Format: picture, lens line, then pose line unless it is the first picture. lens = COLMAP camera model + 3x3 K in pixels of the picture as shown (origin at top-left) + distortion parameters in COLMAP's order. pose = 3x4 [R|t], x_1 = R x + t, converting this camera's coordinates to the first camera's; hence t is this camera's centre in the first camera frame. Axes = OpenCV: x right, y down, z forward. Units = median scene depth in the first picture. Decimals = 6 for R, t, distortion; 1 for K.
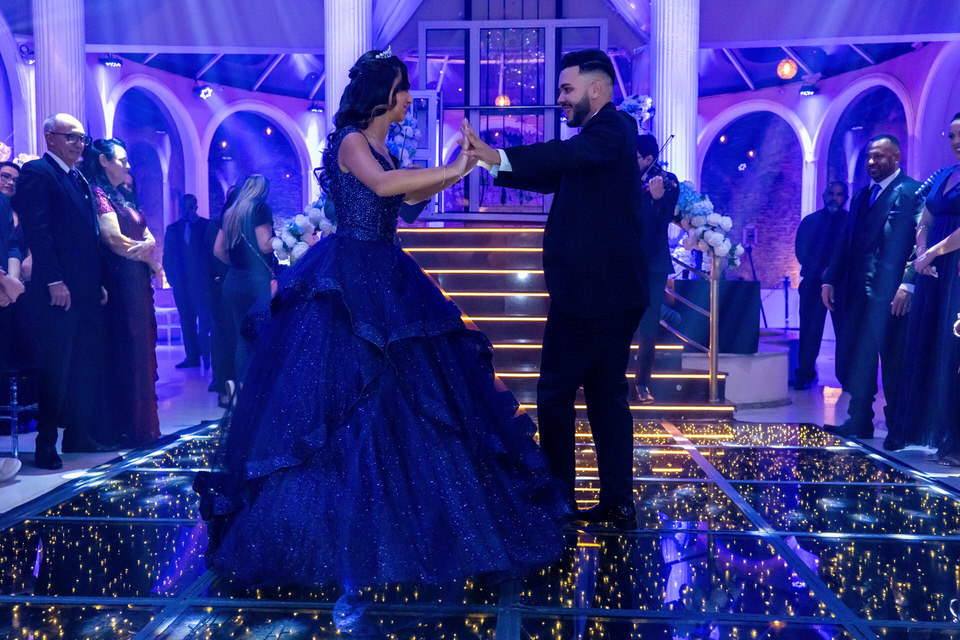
lens RADIAL K [[991.9, 0, 462.9], [0, 991.9, 332.6], [0, 0, 1]] dist [0.065083, 0.000000]
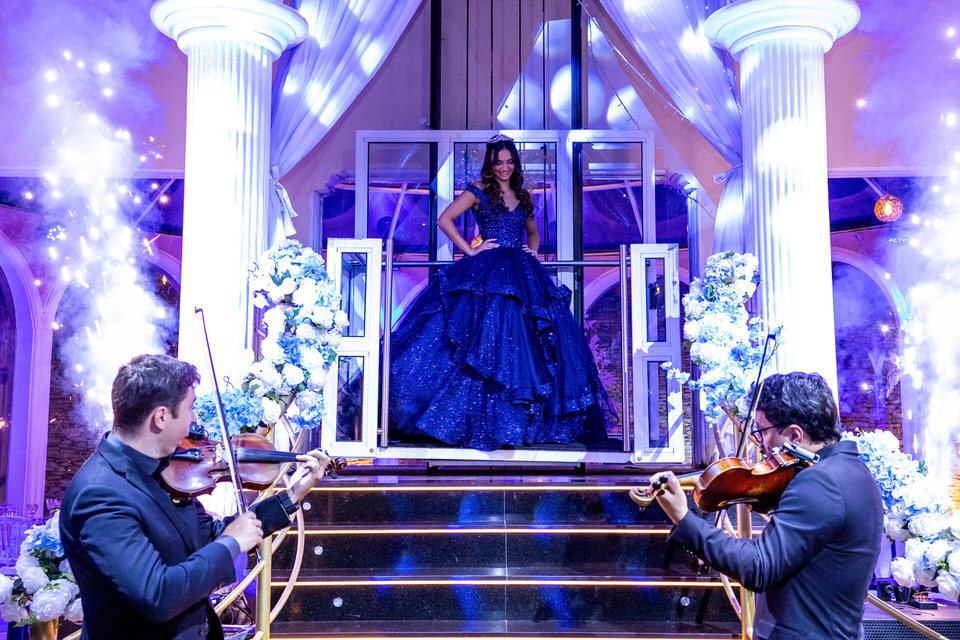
lens RADIAL K [[1126.8, 0, 496.4], [0, 1126.8, 278.0], [0, 0, 1]] dist [0.141953, 0.000000]
pose [[0.998114, 0.004903, 0.061195, 0.000429], [0.006650, 0.982305, -0.187168, -0.080893], [-0.061030, 0.187222, 0.980420, 0.293683]]
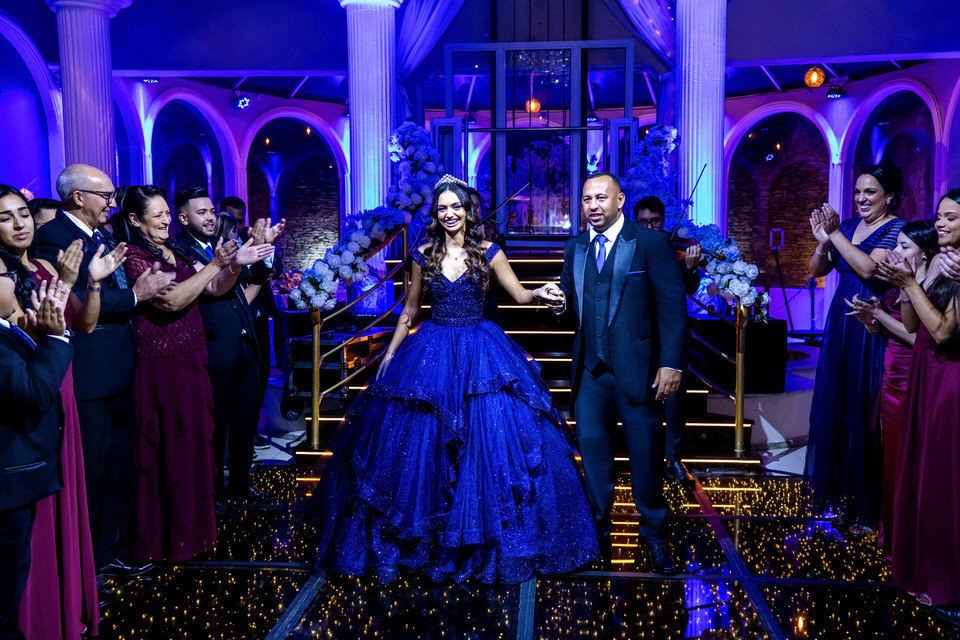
lens RADIAL K [[934.0, 0, 480.1], [0, 934.0, 321.3], [0, 0, 1]] dist [0.059256, 0.000000]
pose [[0.999675, -0.004554, -0.025086, 0.012773], [0.005261, 0.999588, 0.028201, -0.055764], [0.024948, -0.028324, 0.999287, 0.045807]]
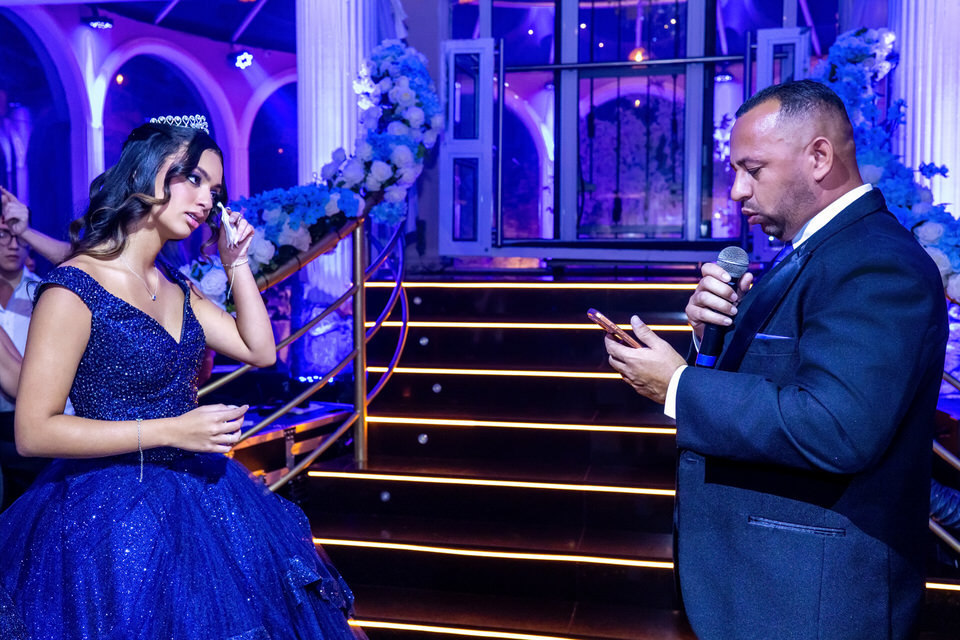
lens RADIAL K [[1009.3, 0, 455.2], [0, 1009.3, 307.4], [0, 0, 1]] dist [0.077153, 0.000000]
pose [[0.986652, 0.006533, -0.162712, 0.042386], [-0.005694, 0.999968, 0.005622, -0.075595], [0.162743, -0.004620, 0.986658, 0.347922]]
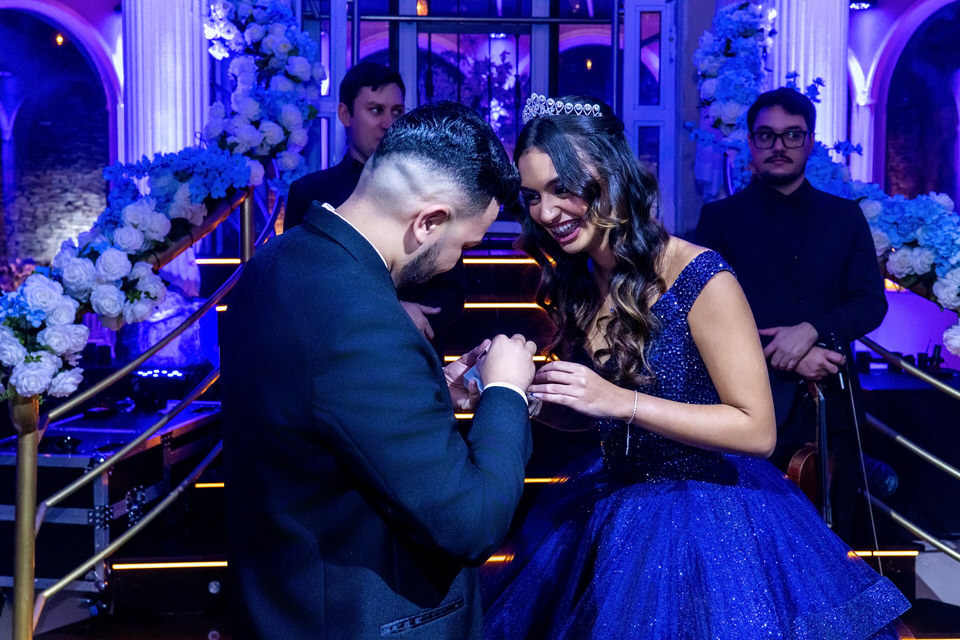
lens RADIAL K [[1126.8, 0, 479.0], [0, 1126.8, 272.6], [0, 0, 1]] dist [0.141953, 0.000000]
pose [[0.991066, -0.006094, 0.133236, -0.032619], [0.005942, 0.999981, 0.001543, -0.078902], [-0.133243, -0.000738, 0.991083, 0.340127]]
